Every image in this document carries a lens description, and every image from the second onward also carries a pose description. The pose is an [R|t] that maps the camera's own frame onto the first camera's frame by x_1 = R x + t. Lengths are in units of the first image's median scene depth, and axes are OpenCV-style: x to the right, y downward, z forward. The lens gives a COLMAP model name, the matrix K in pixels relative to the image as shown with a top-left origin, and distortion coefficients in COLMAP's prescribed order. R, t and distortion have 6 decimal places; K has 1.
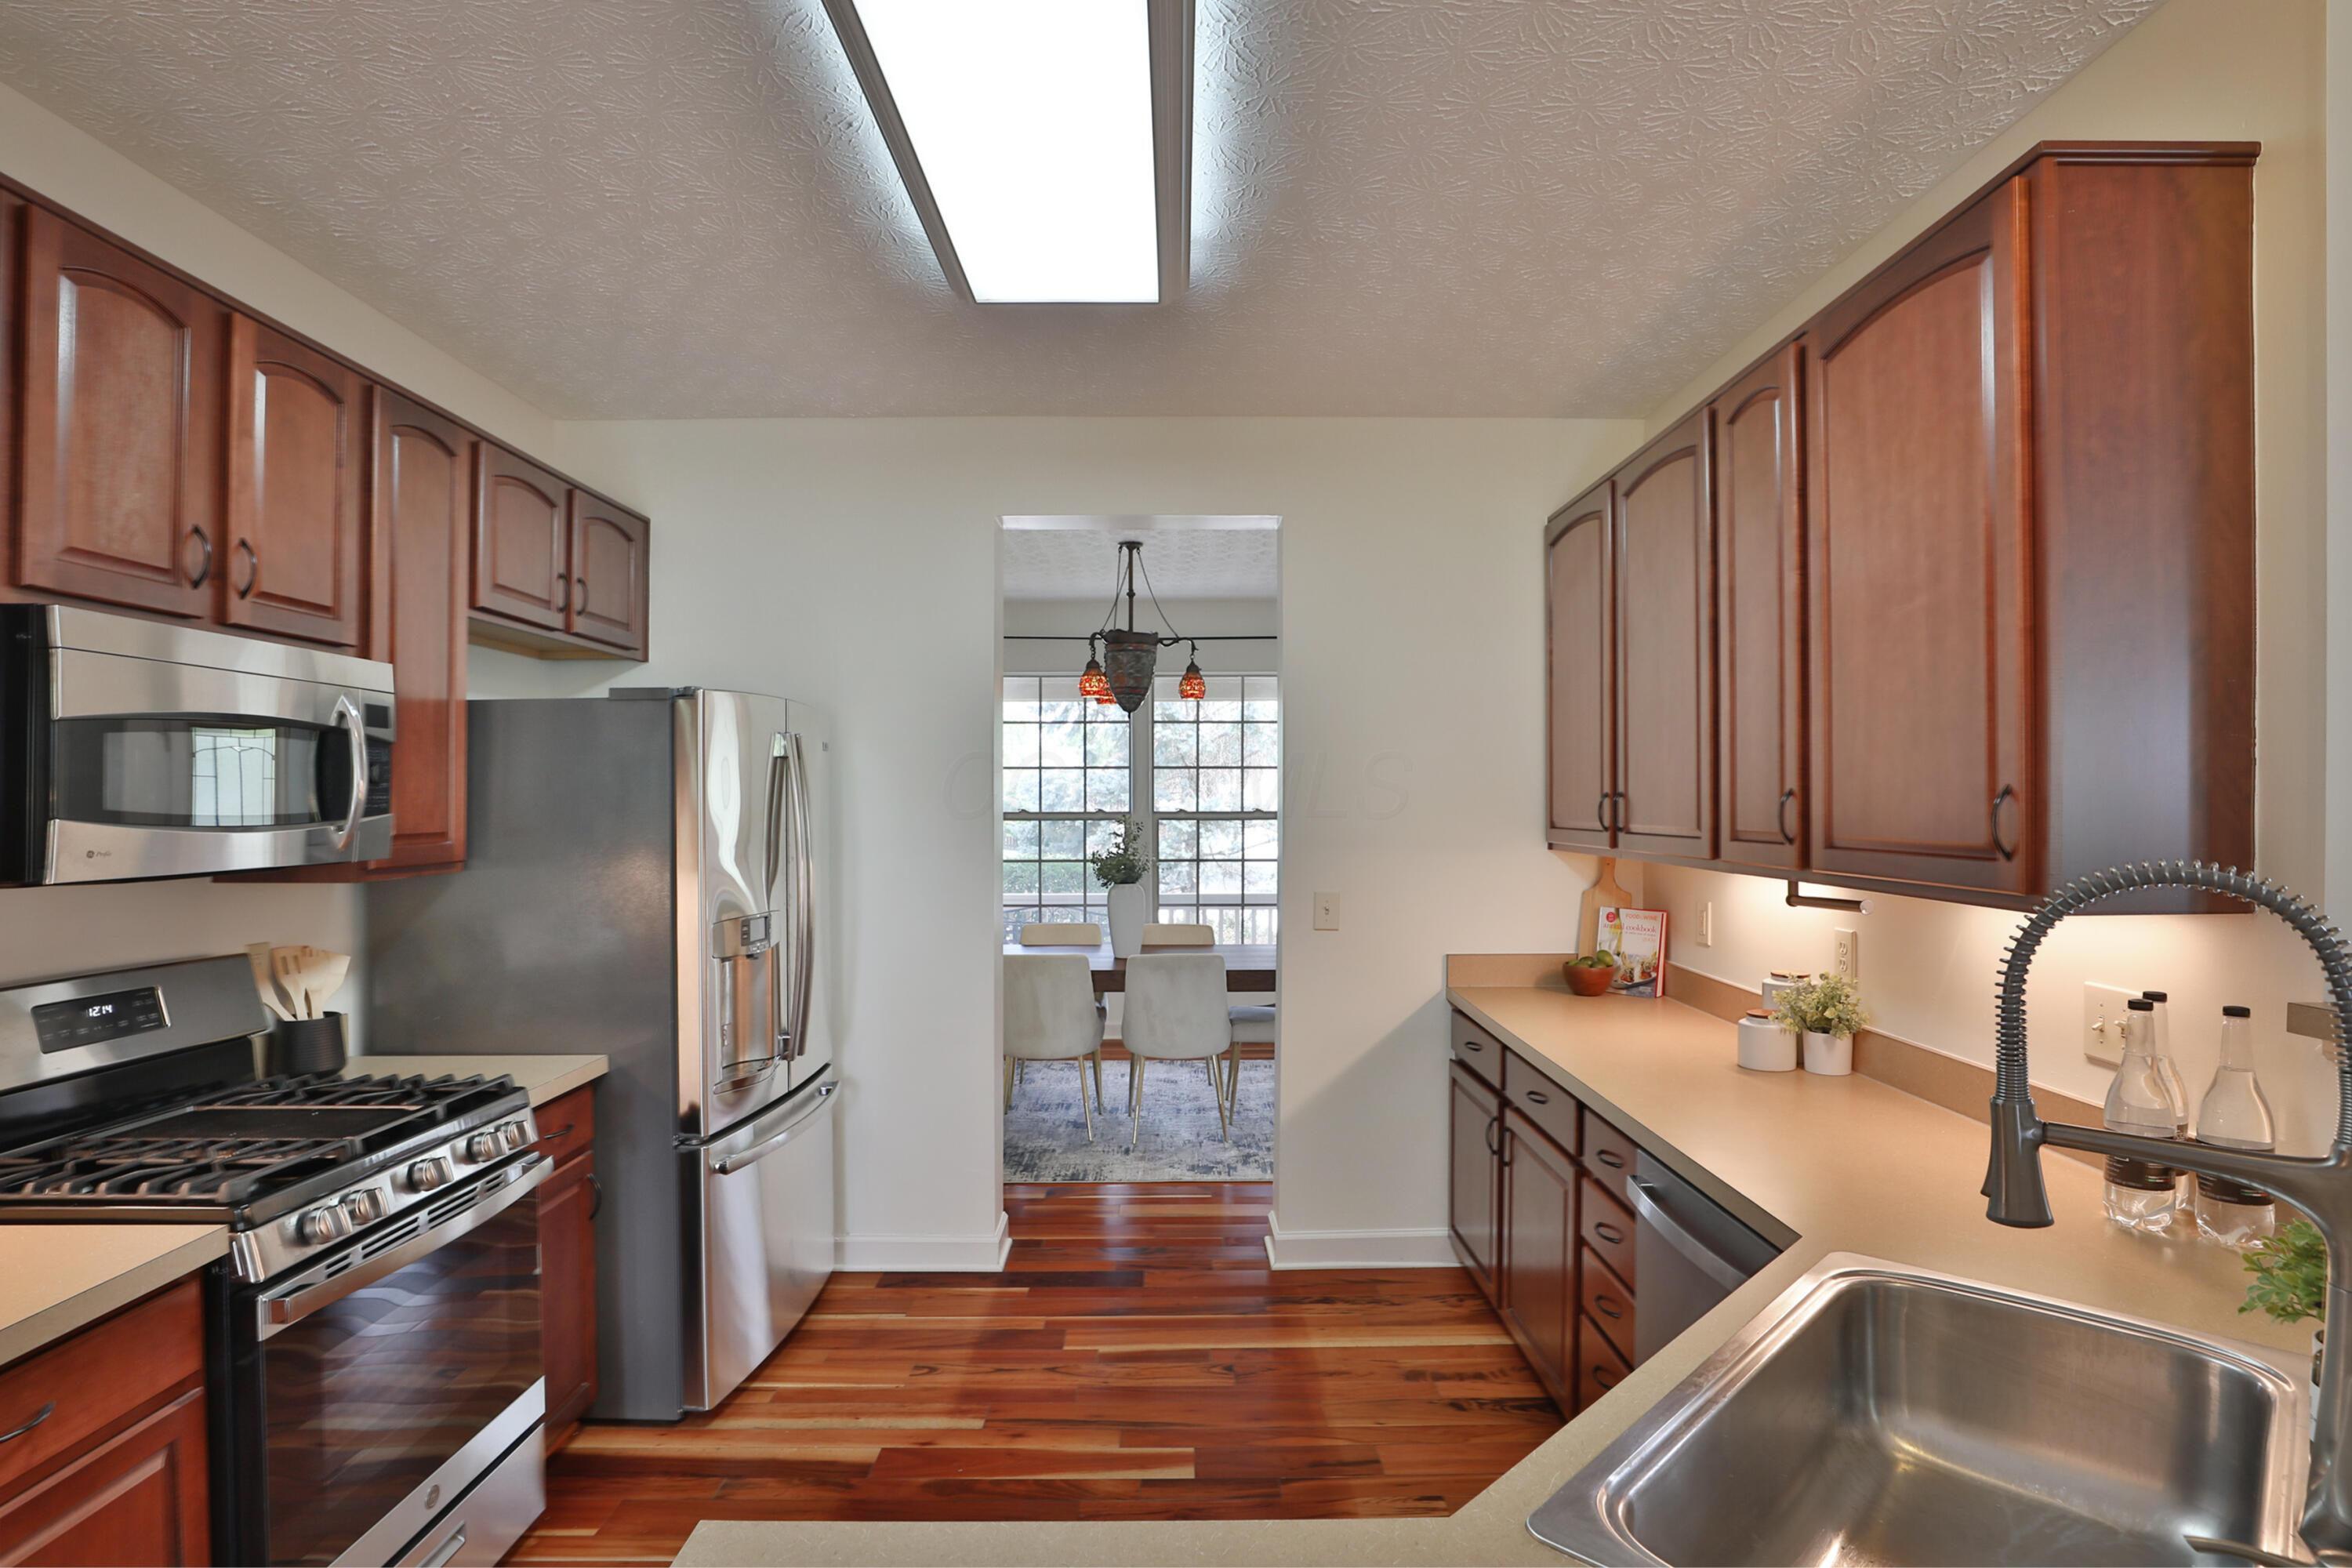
lens RADIAL K [[1205.3, 0, 1175.1], [0, 1205.3, 805.7], [0, 0, 1]] dist [-0.030159, 0.002384]
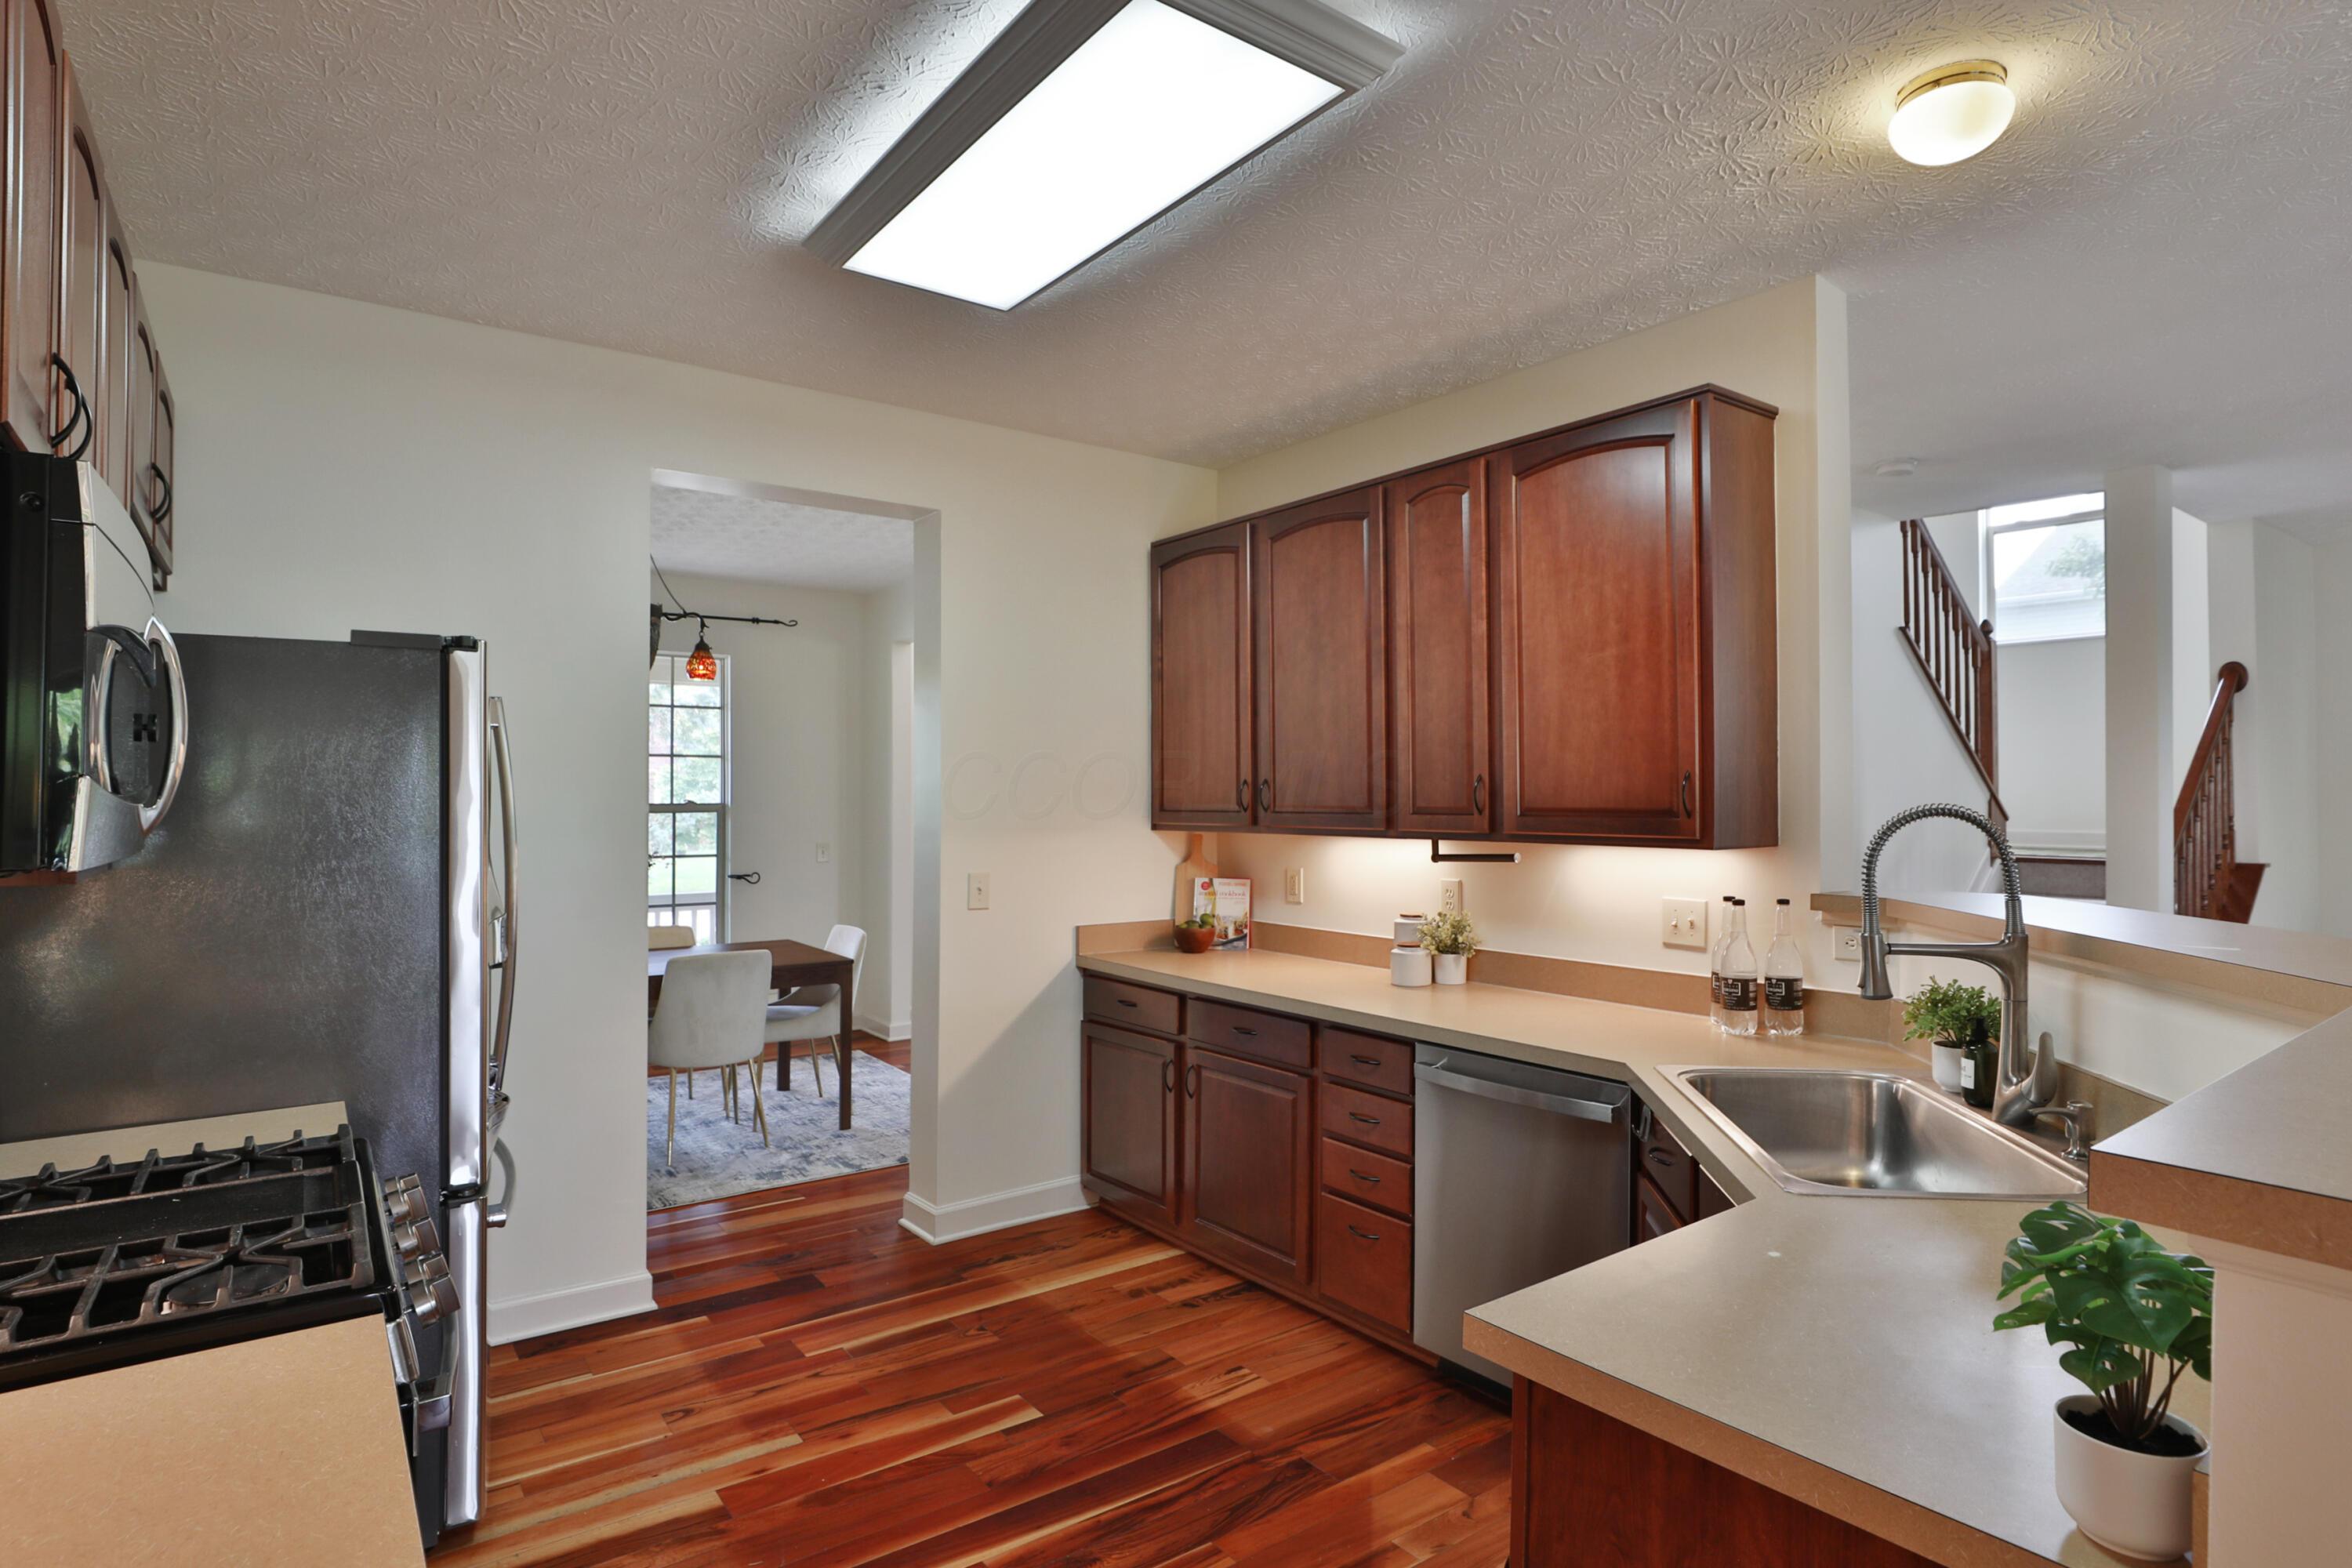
lens RADIAL K [[1244.8, 0, 1176.0], [0, 1244.8, 784.0], [0, 0, 1]] dist [-0.028726, 0.002482]
pose [[0.804650, 0.009364, 0.593675, -0.457110], [0.001253, 0.999847, -0.017468, 0.015553], [-0.593748, 0.014800, 0.804515, 0.028152]]
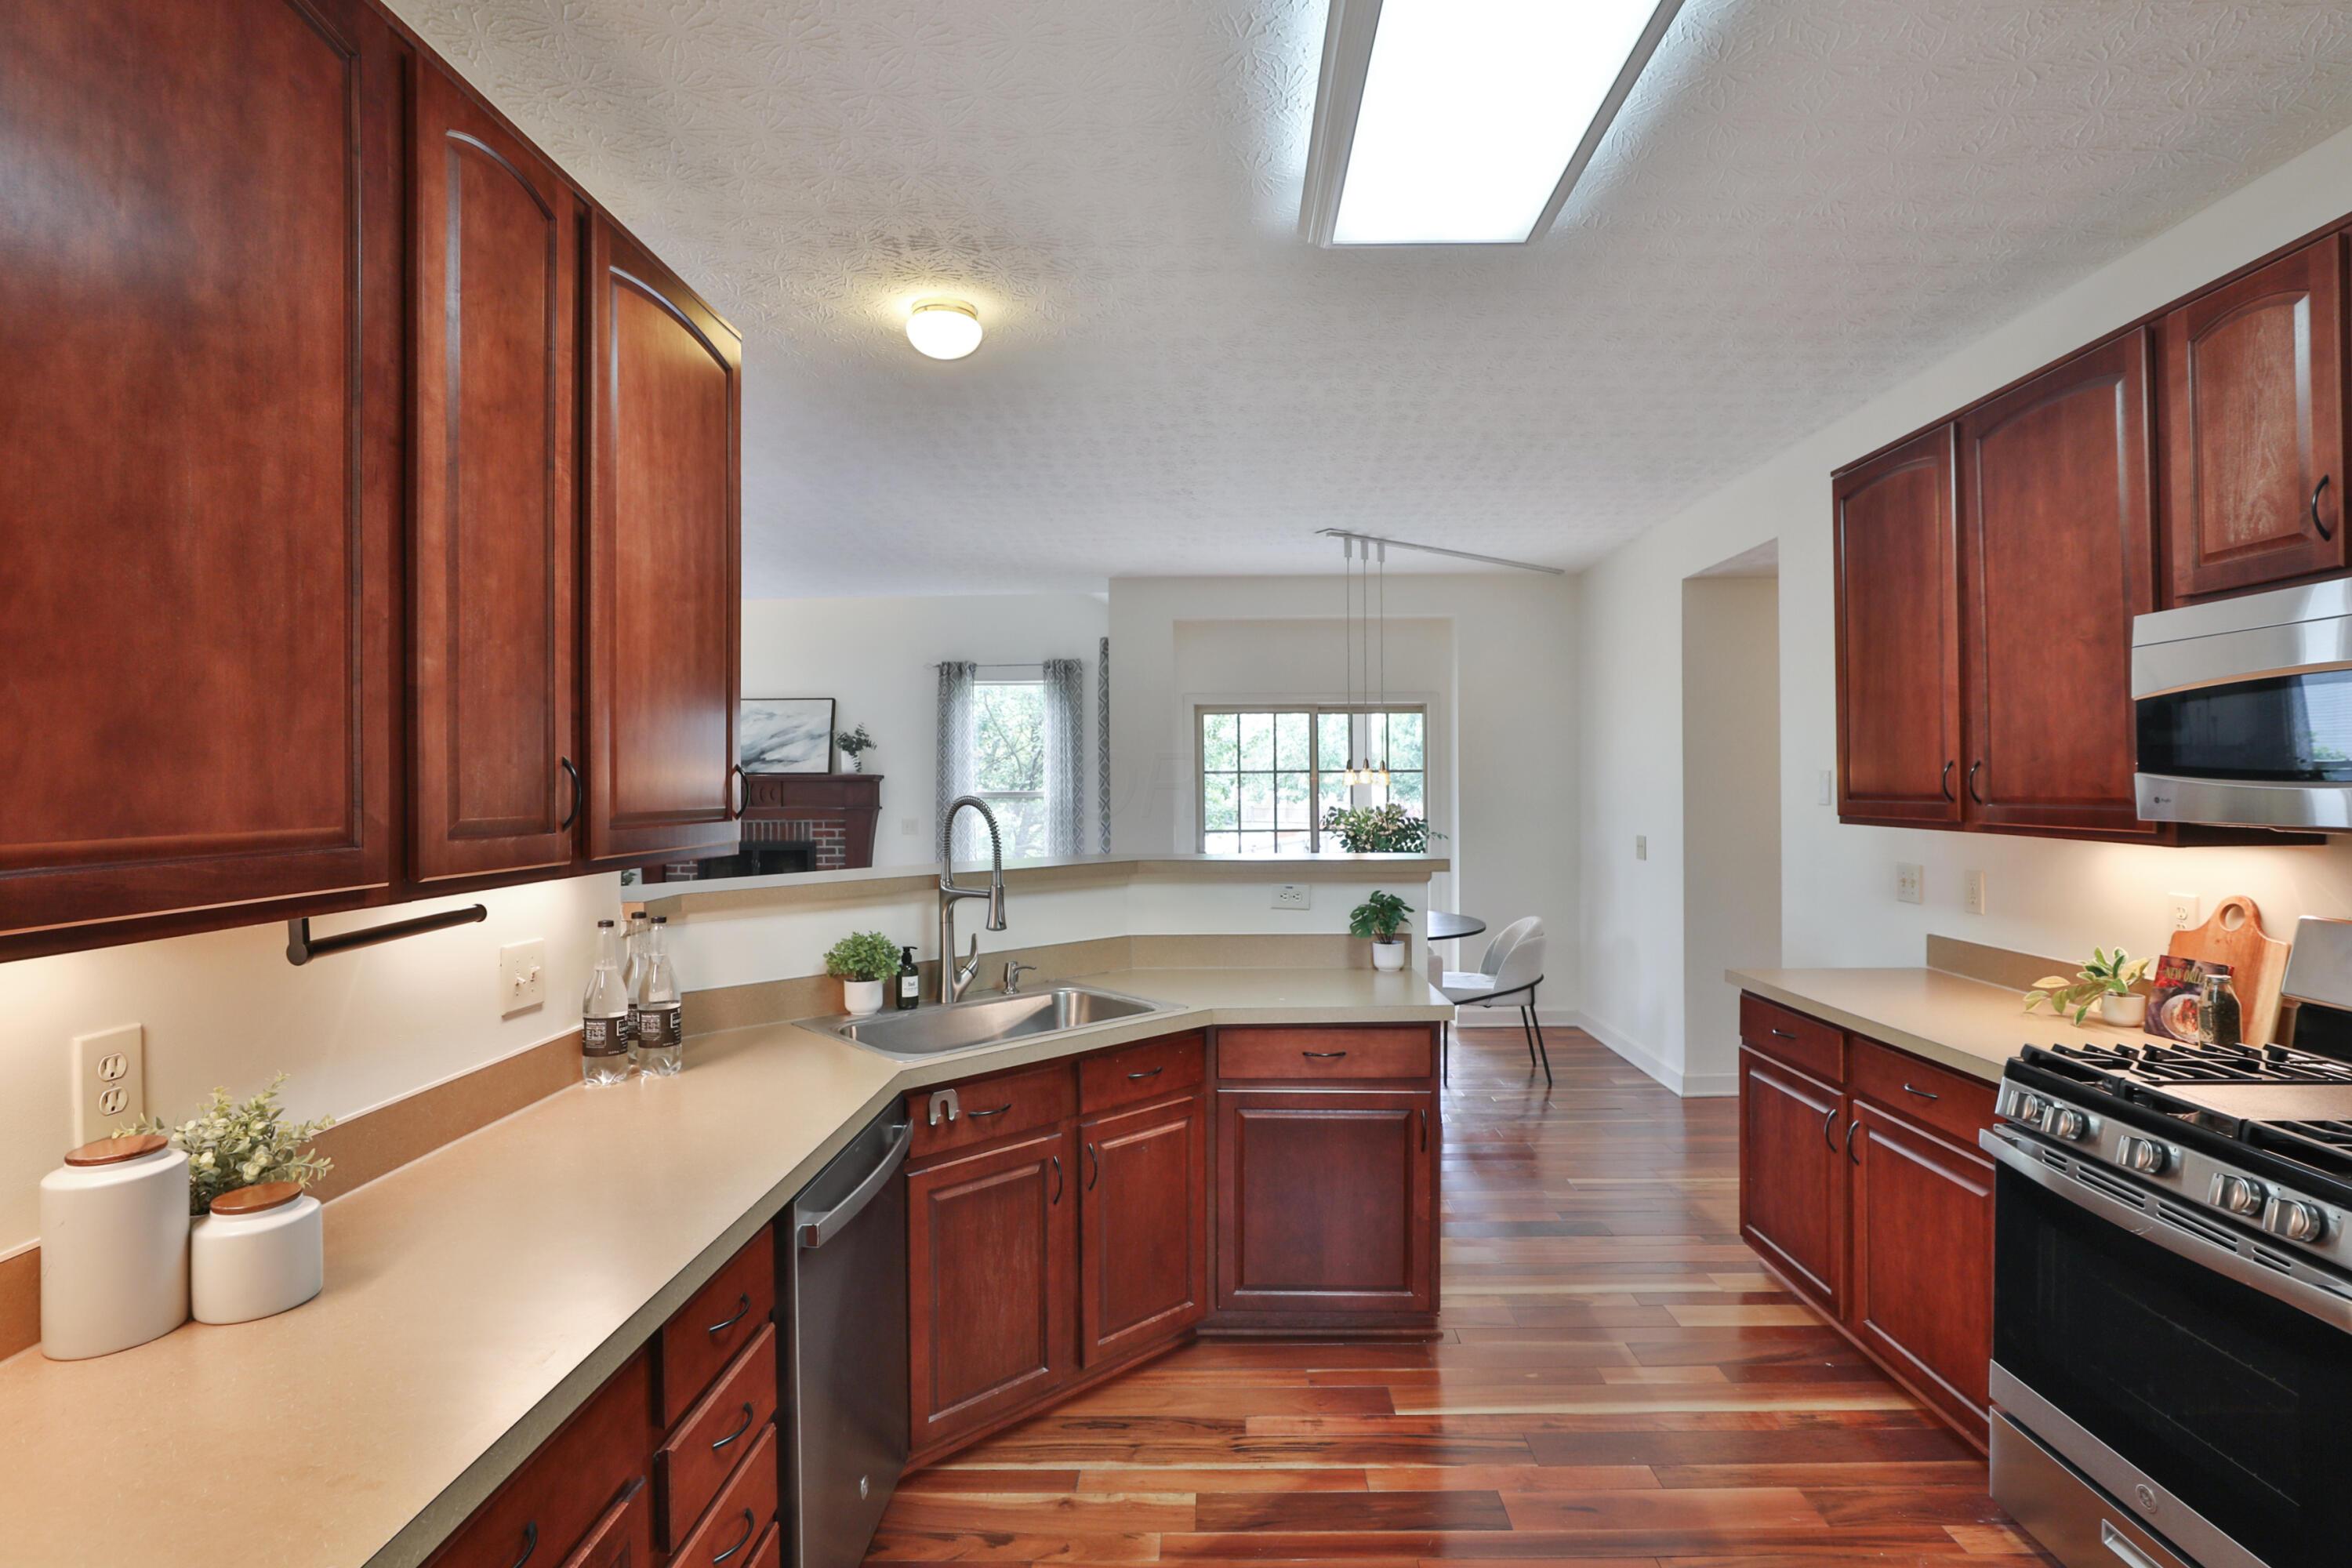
lens RADIAL K [[1172.3, 0, 1176.0], [0, 1172.3, 784.0], [0, 0, 1]] dist [-0.000874, -0.000112]
pose [[-0.999746, 0.014292, 0.017416, 0.080696], [0.014252, 0.999895, -0.002450, 0.006260], [-0.017450, -0.002201, -0.999845, 1.264484]]
